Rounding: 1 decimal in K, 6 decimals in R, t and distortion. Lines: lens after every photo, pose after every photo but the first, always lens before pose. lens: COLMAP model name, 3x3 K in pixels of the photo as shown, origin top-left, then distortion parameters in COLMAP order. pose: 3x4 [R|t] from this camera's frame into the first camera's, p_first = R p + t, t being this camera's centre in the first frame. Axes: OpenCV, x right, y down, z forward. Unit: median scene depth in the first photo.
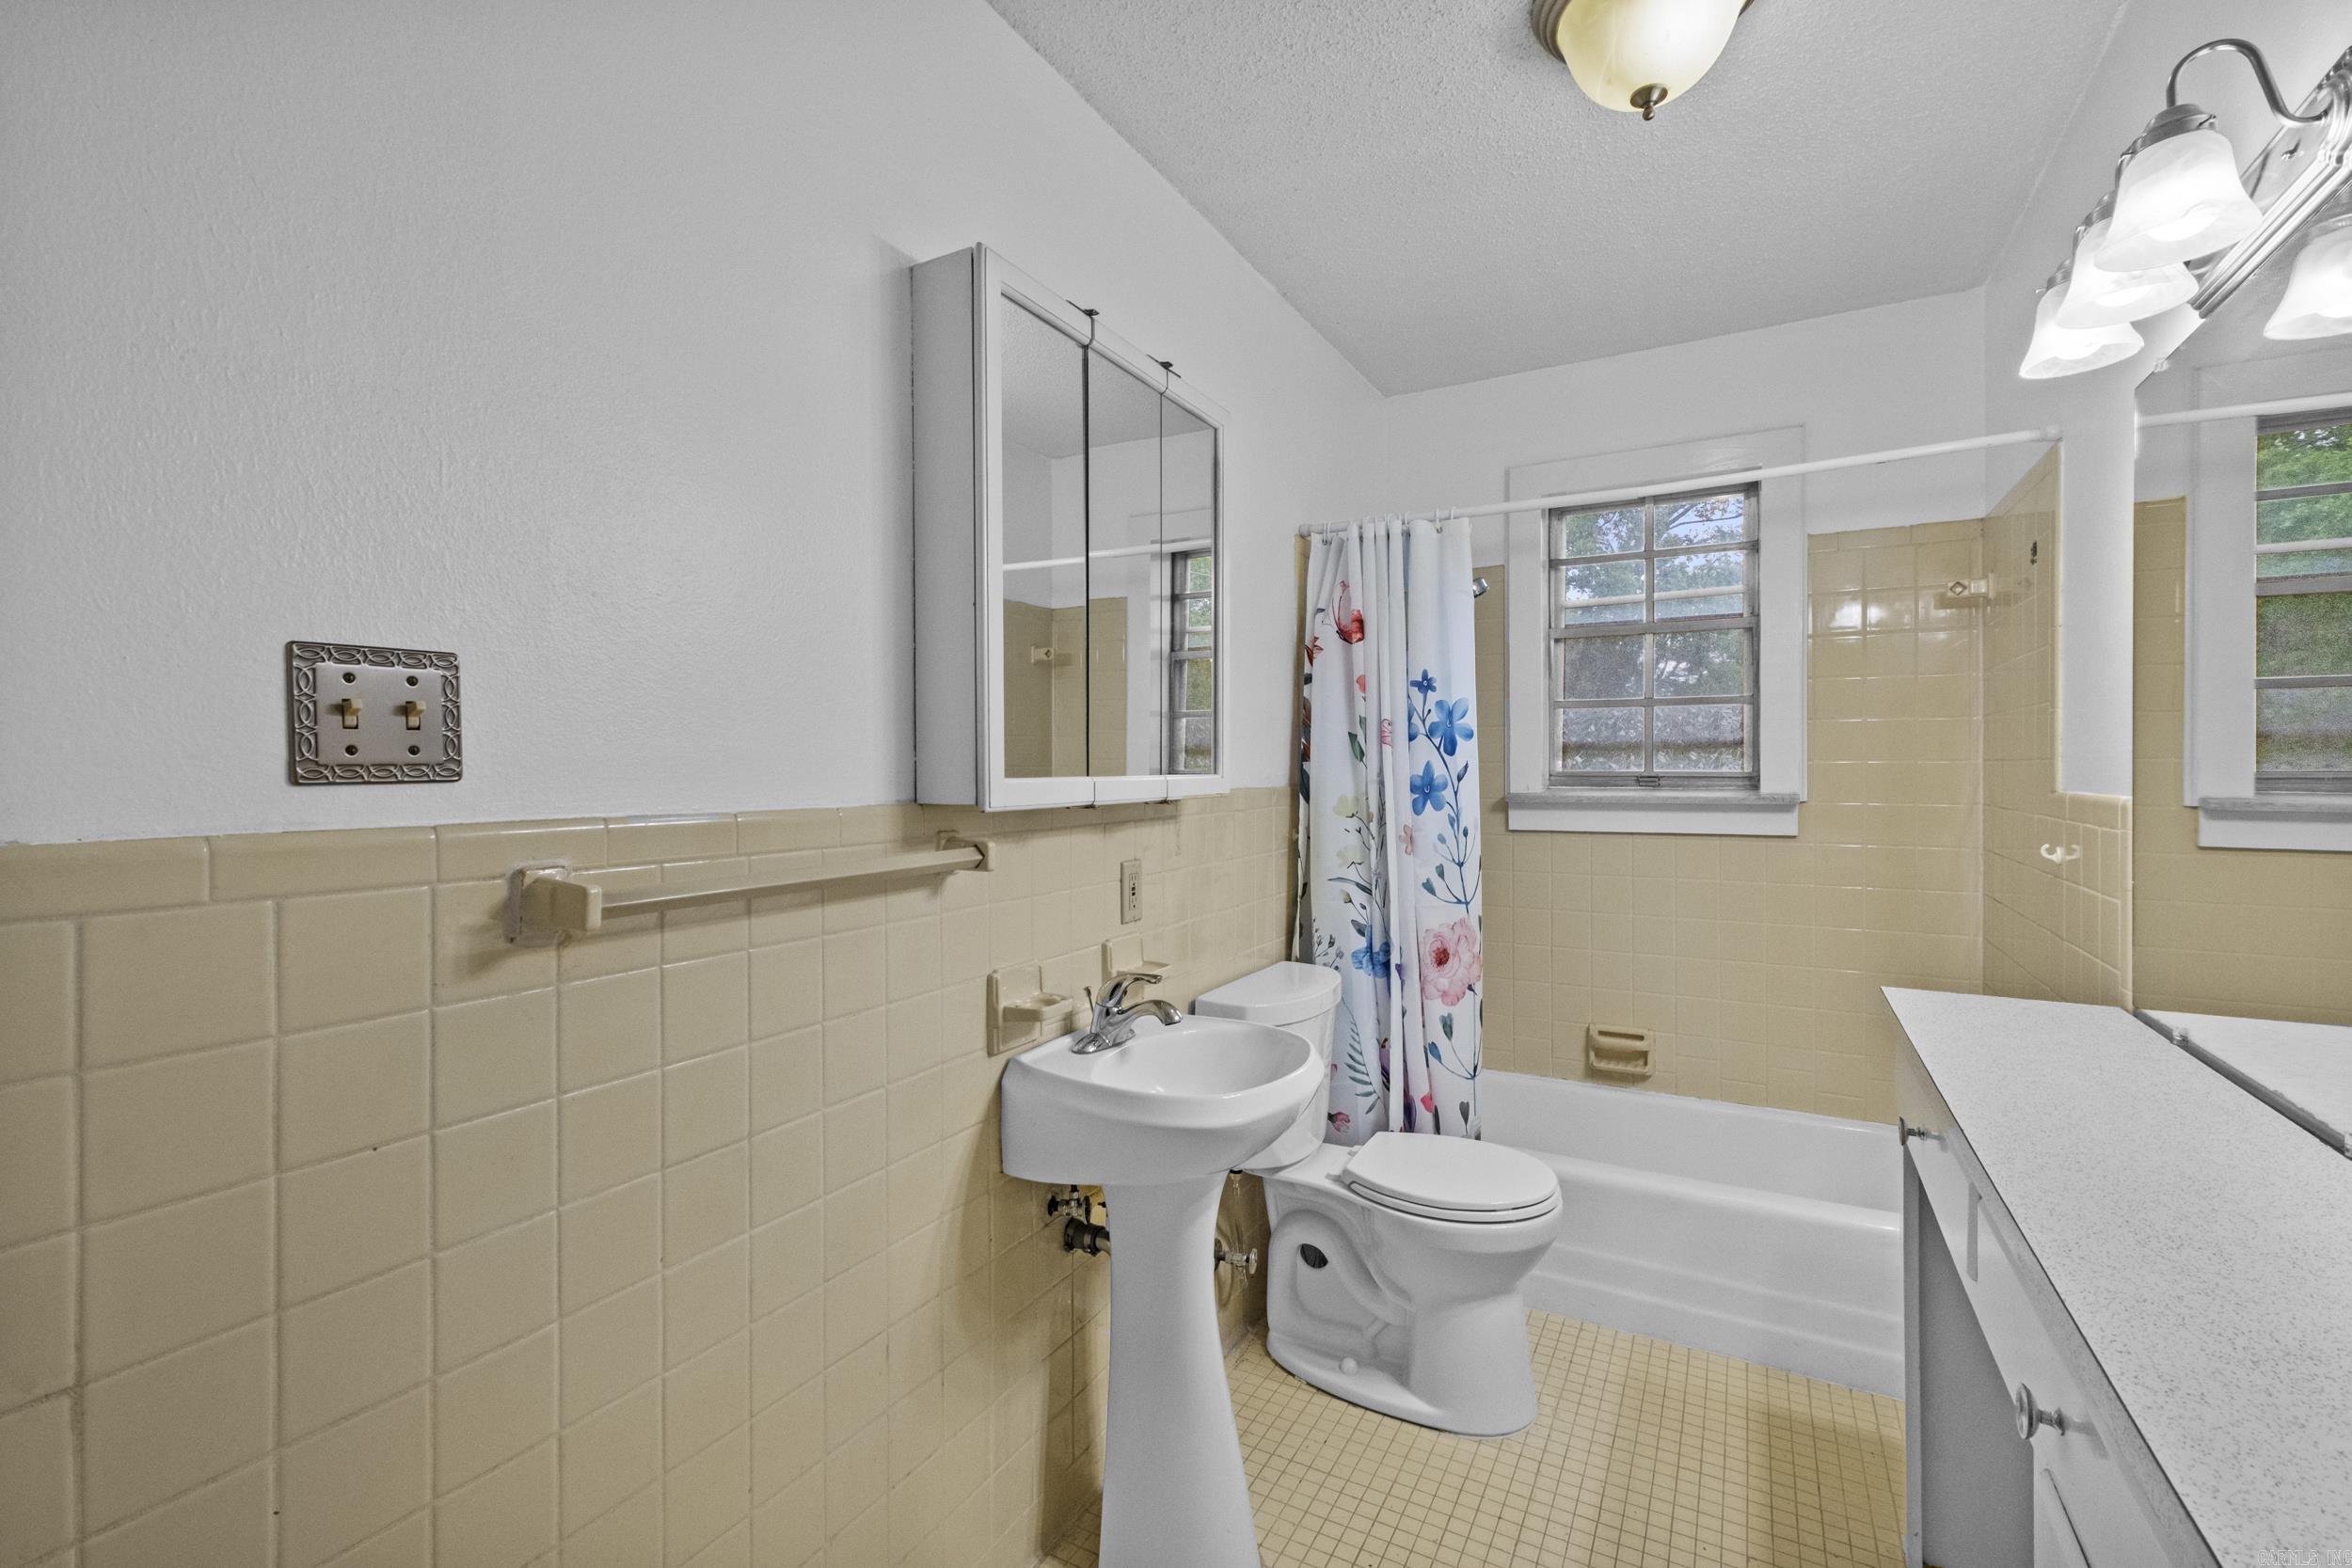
lens RADIAL K [[1018.3, 0, 1129.9], [0, 1018.3, 777.3], [0, 0, 1]] dist [-0.004463, -0.000229]
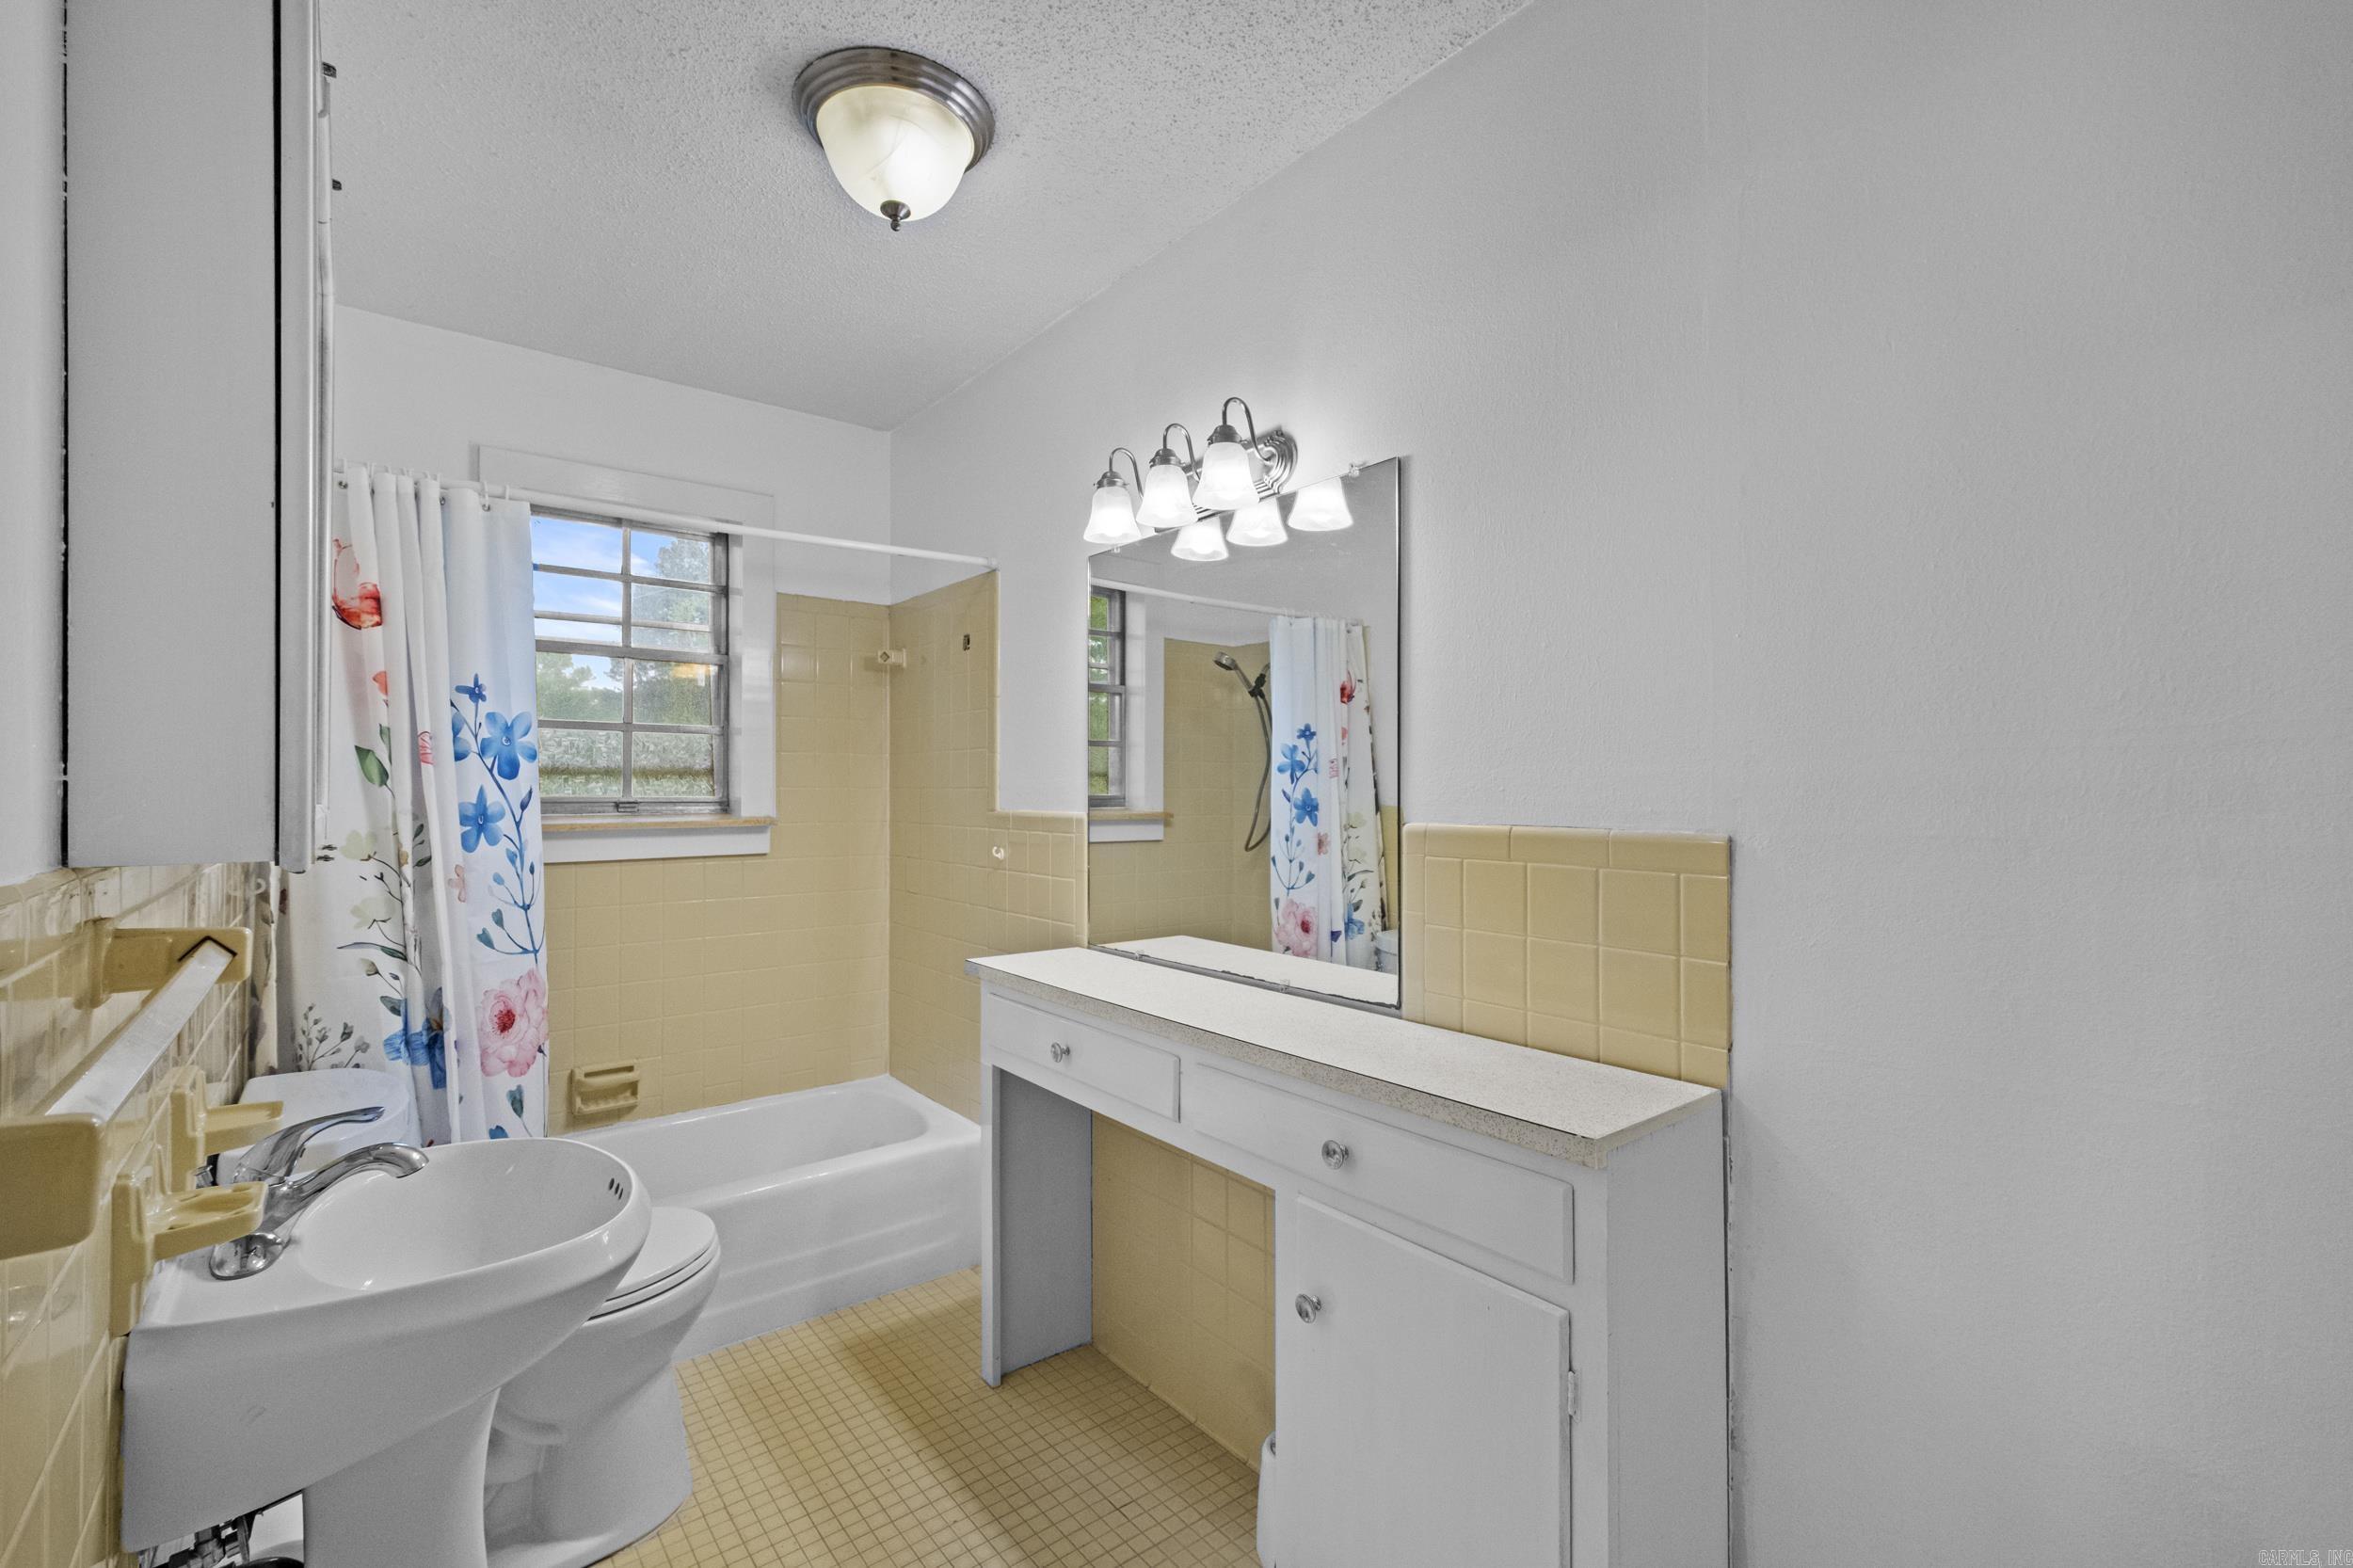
lens RADIAL K [[1018.9, 0, 1171.6], [0, 1018.9, 782.5], [0, 0, 1]] dist [-0.004463, -0.000229]
pose [[0.349007, 0.010482, 0.937061, -0.280746], [0.008158, 0.999866, -0.014223, -0.002217], [-0.937085, 0.012609, 0.348875, 0.192501]]
